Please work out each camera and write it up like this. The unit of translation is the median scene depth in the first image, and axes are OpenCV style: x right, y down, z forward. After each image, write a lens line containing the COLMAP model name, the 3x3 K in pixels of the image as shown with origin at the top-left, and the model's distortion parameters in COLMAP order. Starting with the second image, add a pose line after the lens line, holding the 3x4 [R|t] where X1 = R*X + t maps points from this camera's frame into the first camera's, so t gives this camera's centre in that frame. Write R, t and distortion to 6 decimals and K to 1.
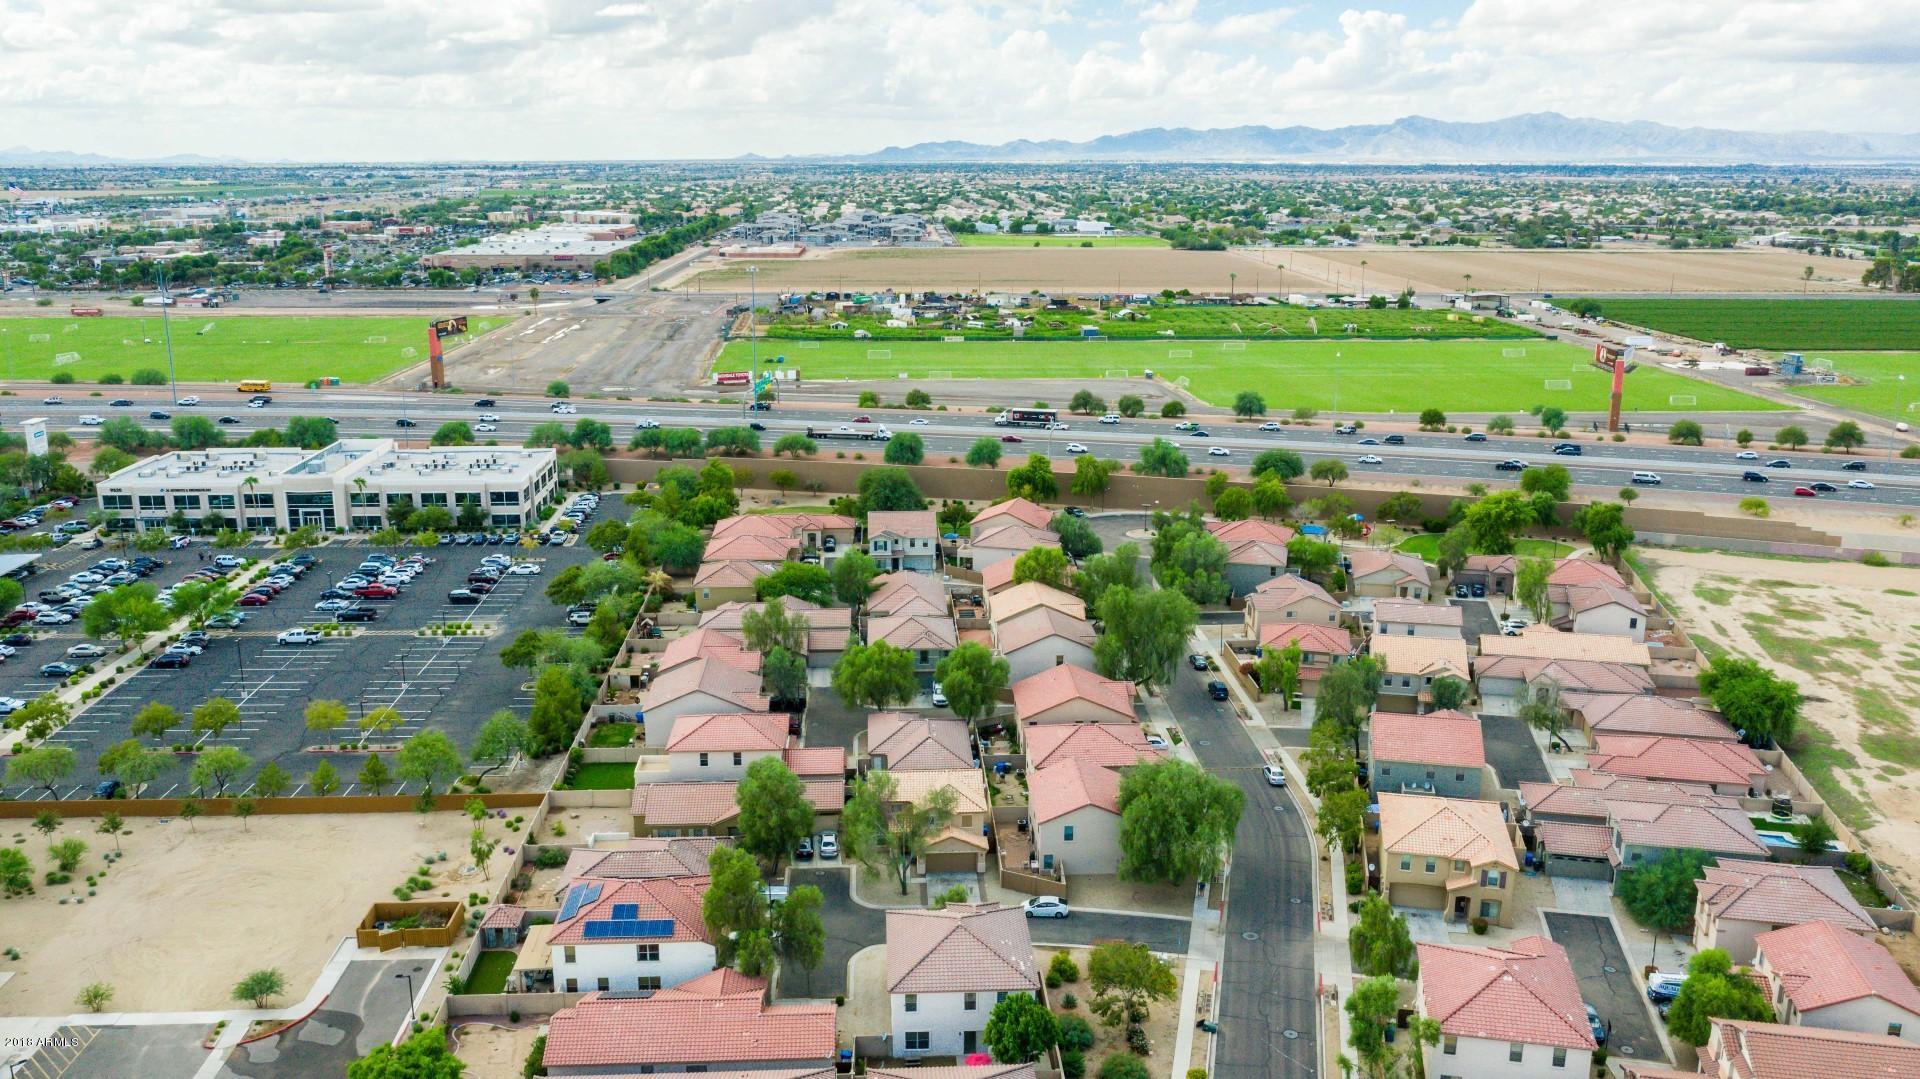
lens RADIAL K [[1511.5, 0, 957.0], [0, 1511.5, 540.4], [0, 0, 1]] dist [-0.020276, 0.002250]
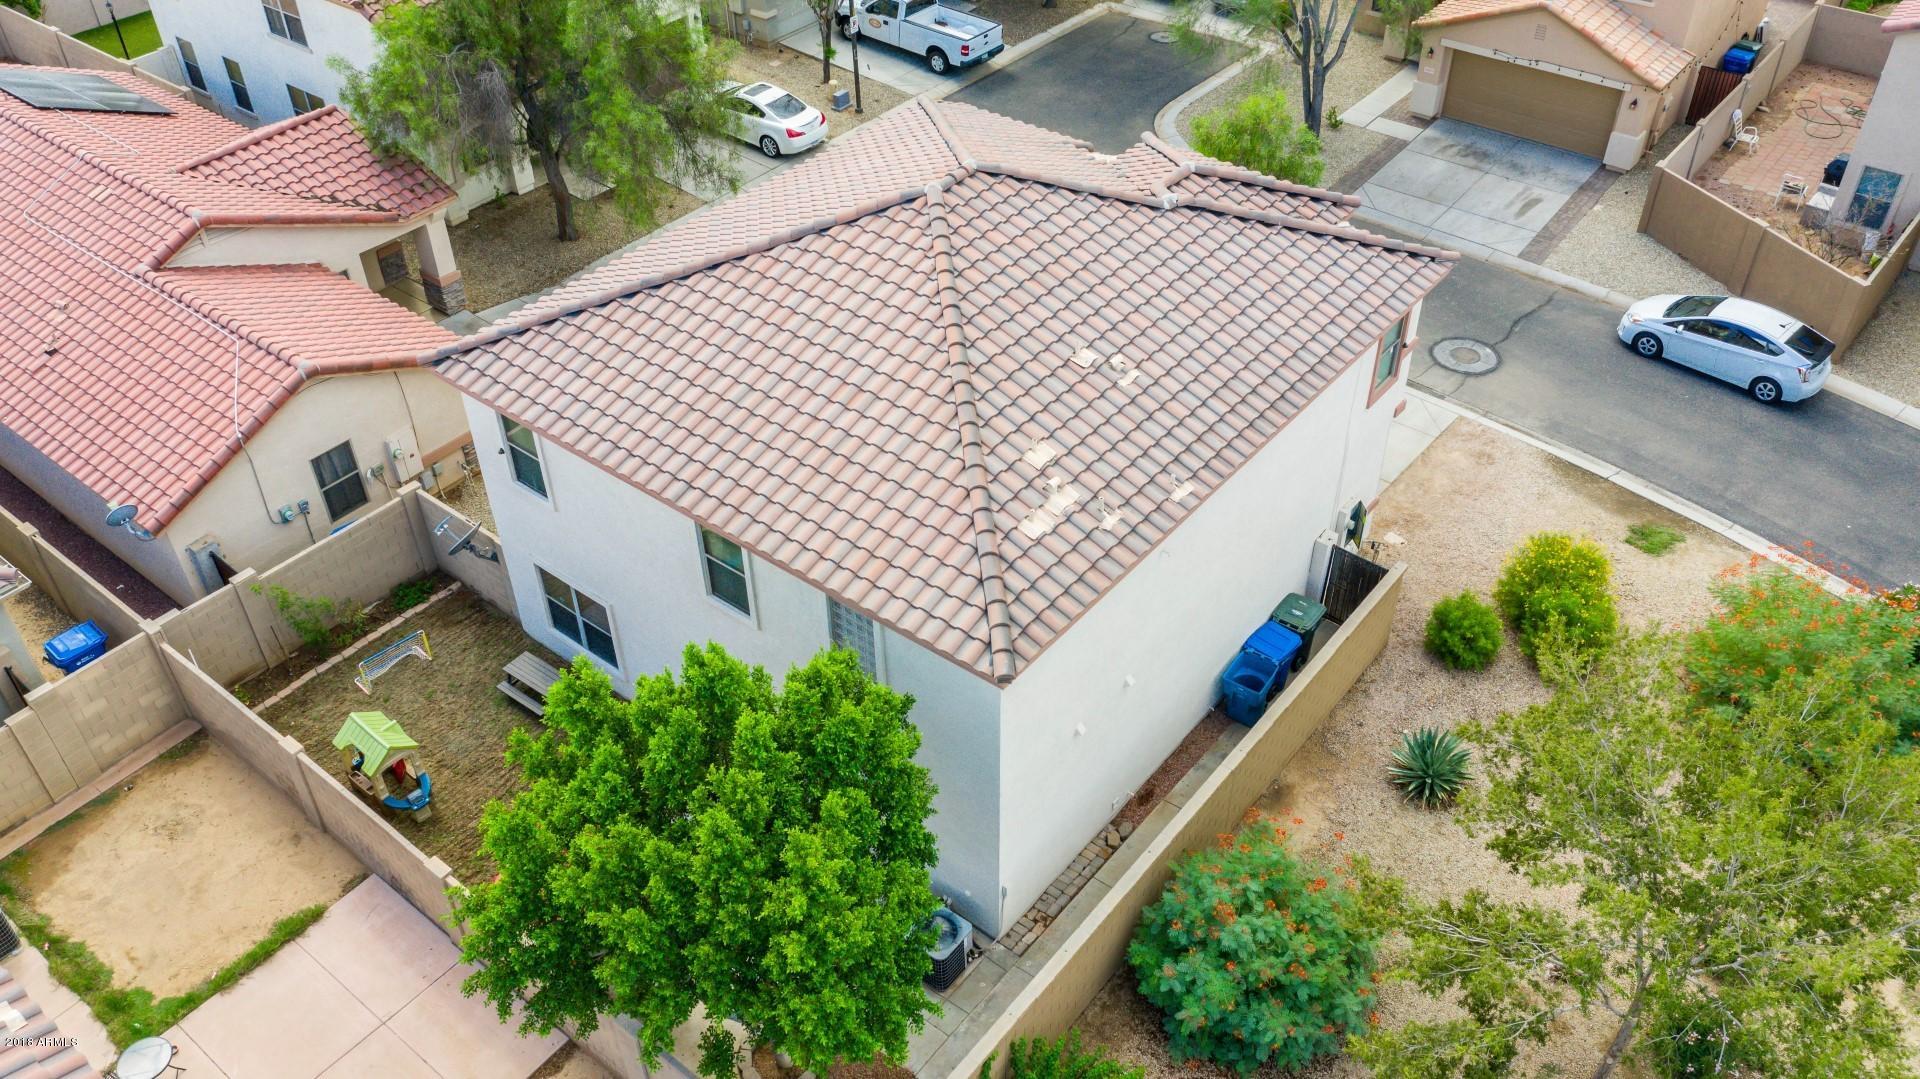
lens RADIAL K [[1511.5, 0, 966.3], [0, 1511.5, 536.6], [0, 0, 1]] dist [-0.020276, 0.002250]
pose [[0.747733, 0.412200, -0.520563, 0.105993], [-0.150183, 0.868654, 0.472107, 0.172207], [0.646792, -0.274831, 0.711427, 0.731461]]
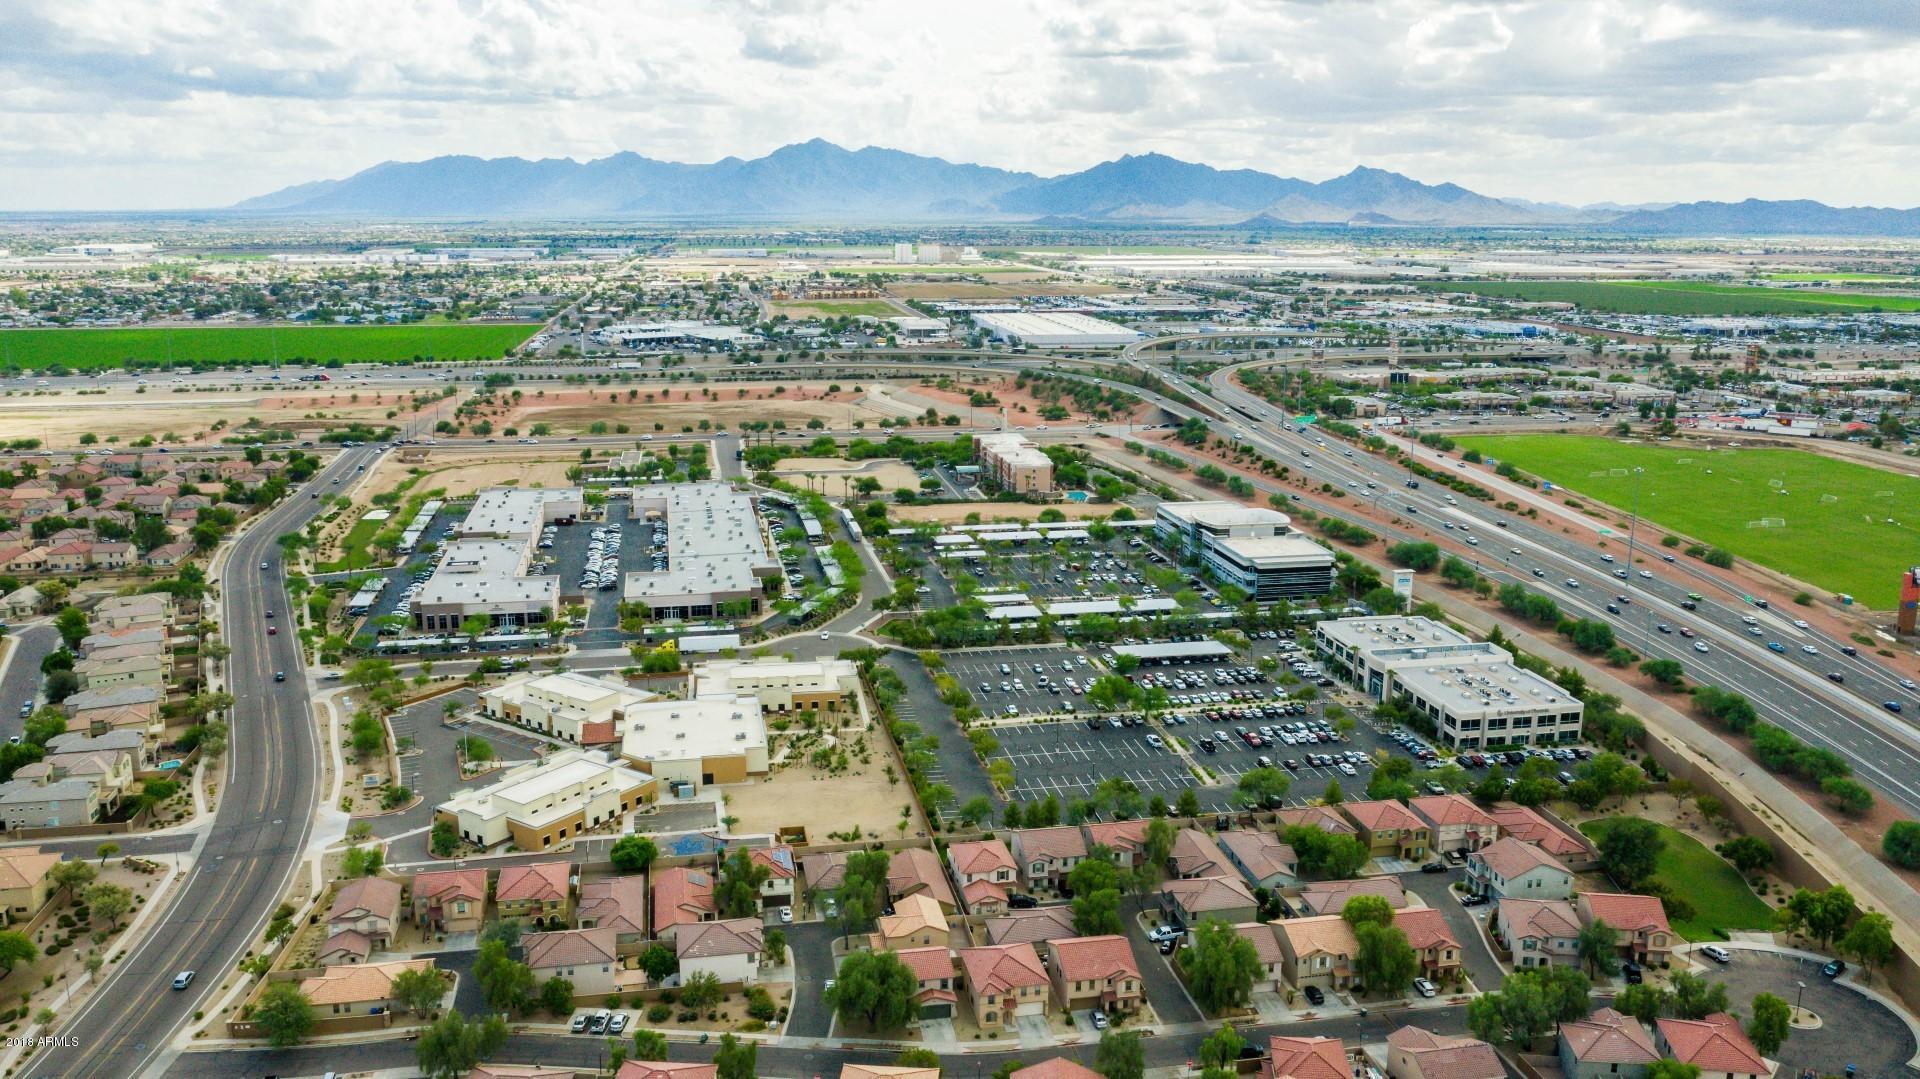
lens RADIAL K [[1511.5, 0, 957.6], [0, 1511.5, 542.0], [0, 0, 1]] dist [-0.020276, 0.002250]
pose [[0.125755, 0.213415, -0.968834, 1.618096], [-0.243892, 0.953266, 0.178328, -0.575404], [0.961615, 0.213865, 0.171928, 0.736028]]
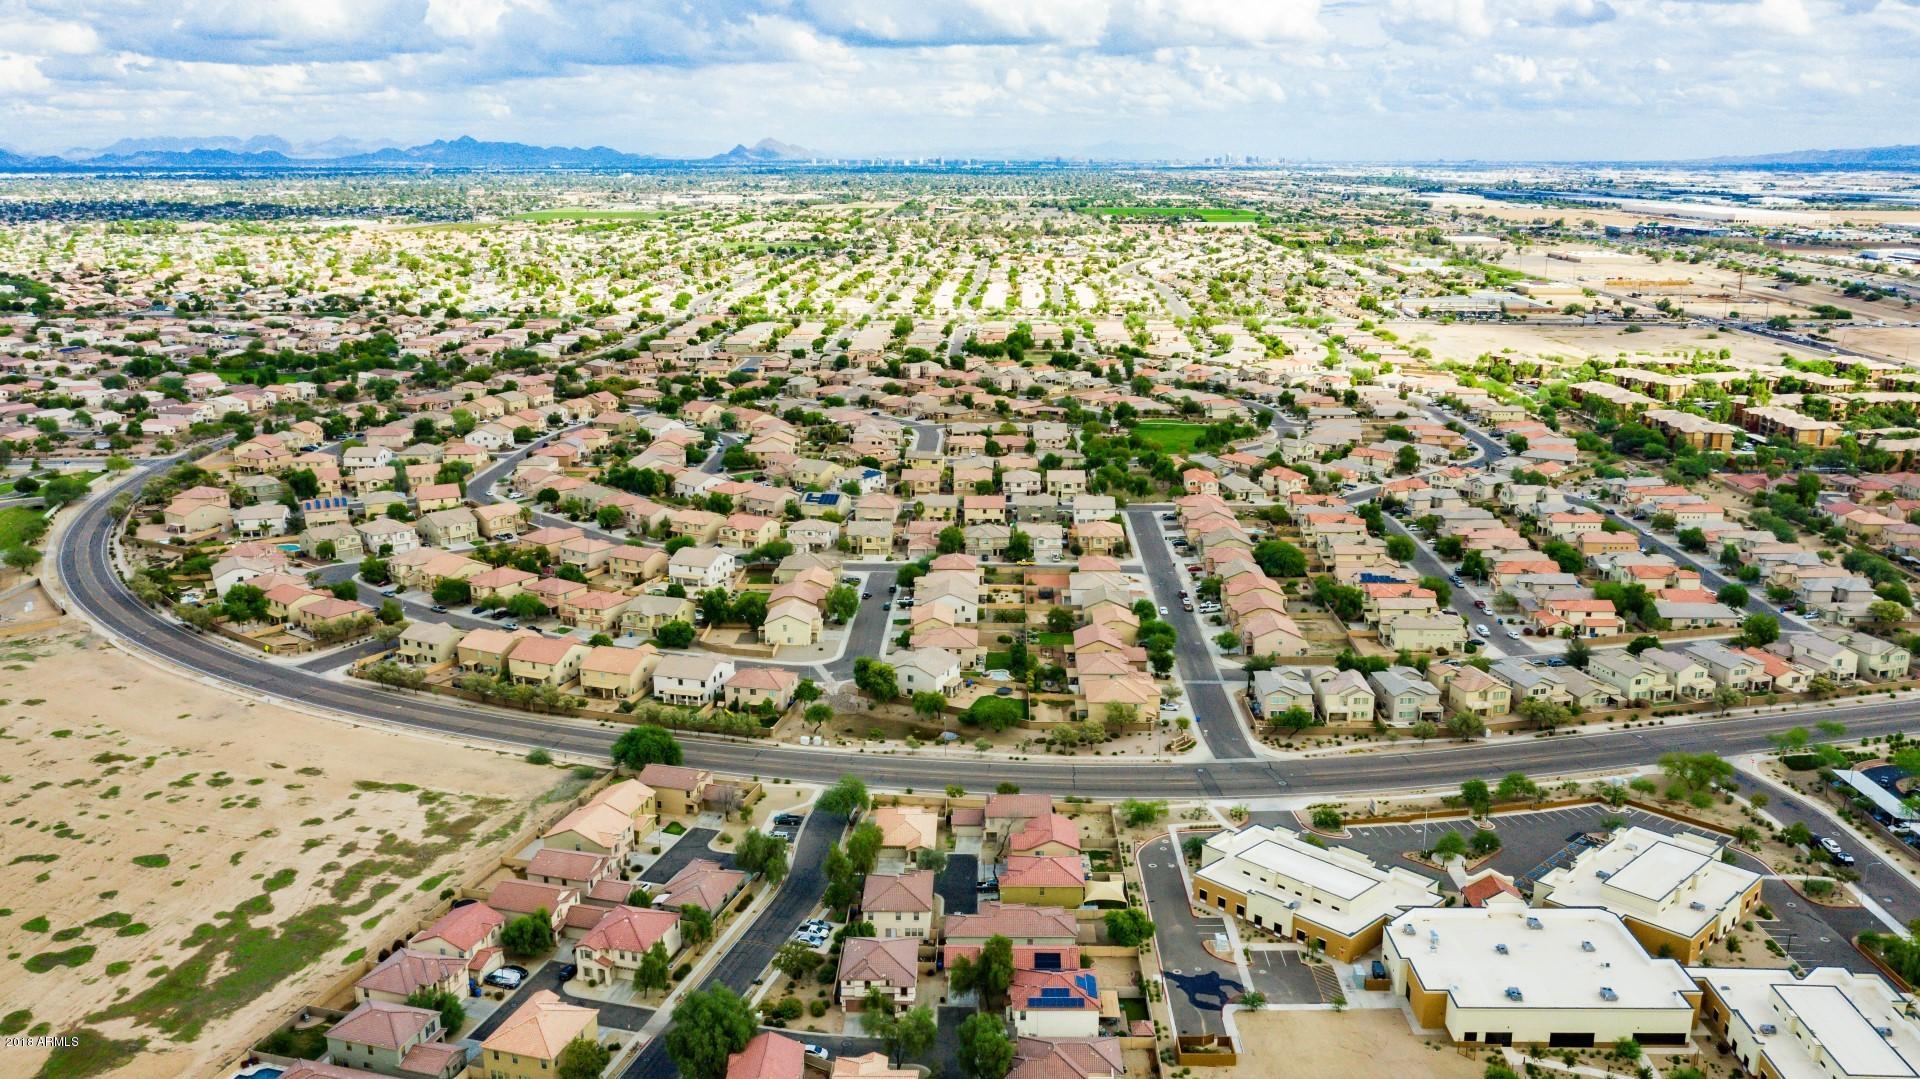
lens RADIAL K [[1511.5, 0, 960.4], [0, 1511.5, 545.9], [0, 0, 1]] dist [-0.020276, 0.002250]
pose [[-0.996289, -0.024356, 0.082555, -0.214251], [0.018022, 0.878840, 0.476777, -0.972444], [-0.084165, 0.476495, -0.875139, 2.112200]]
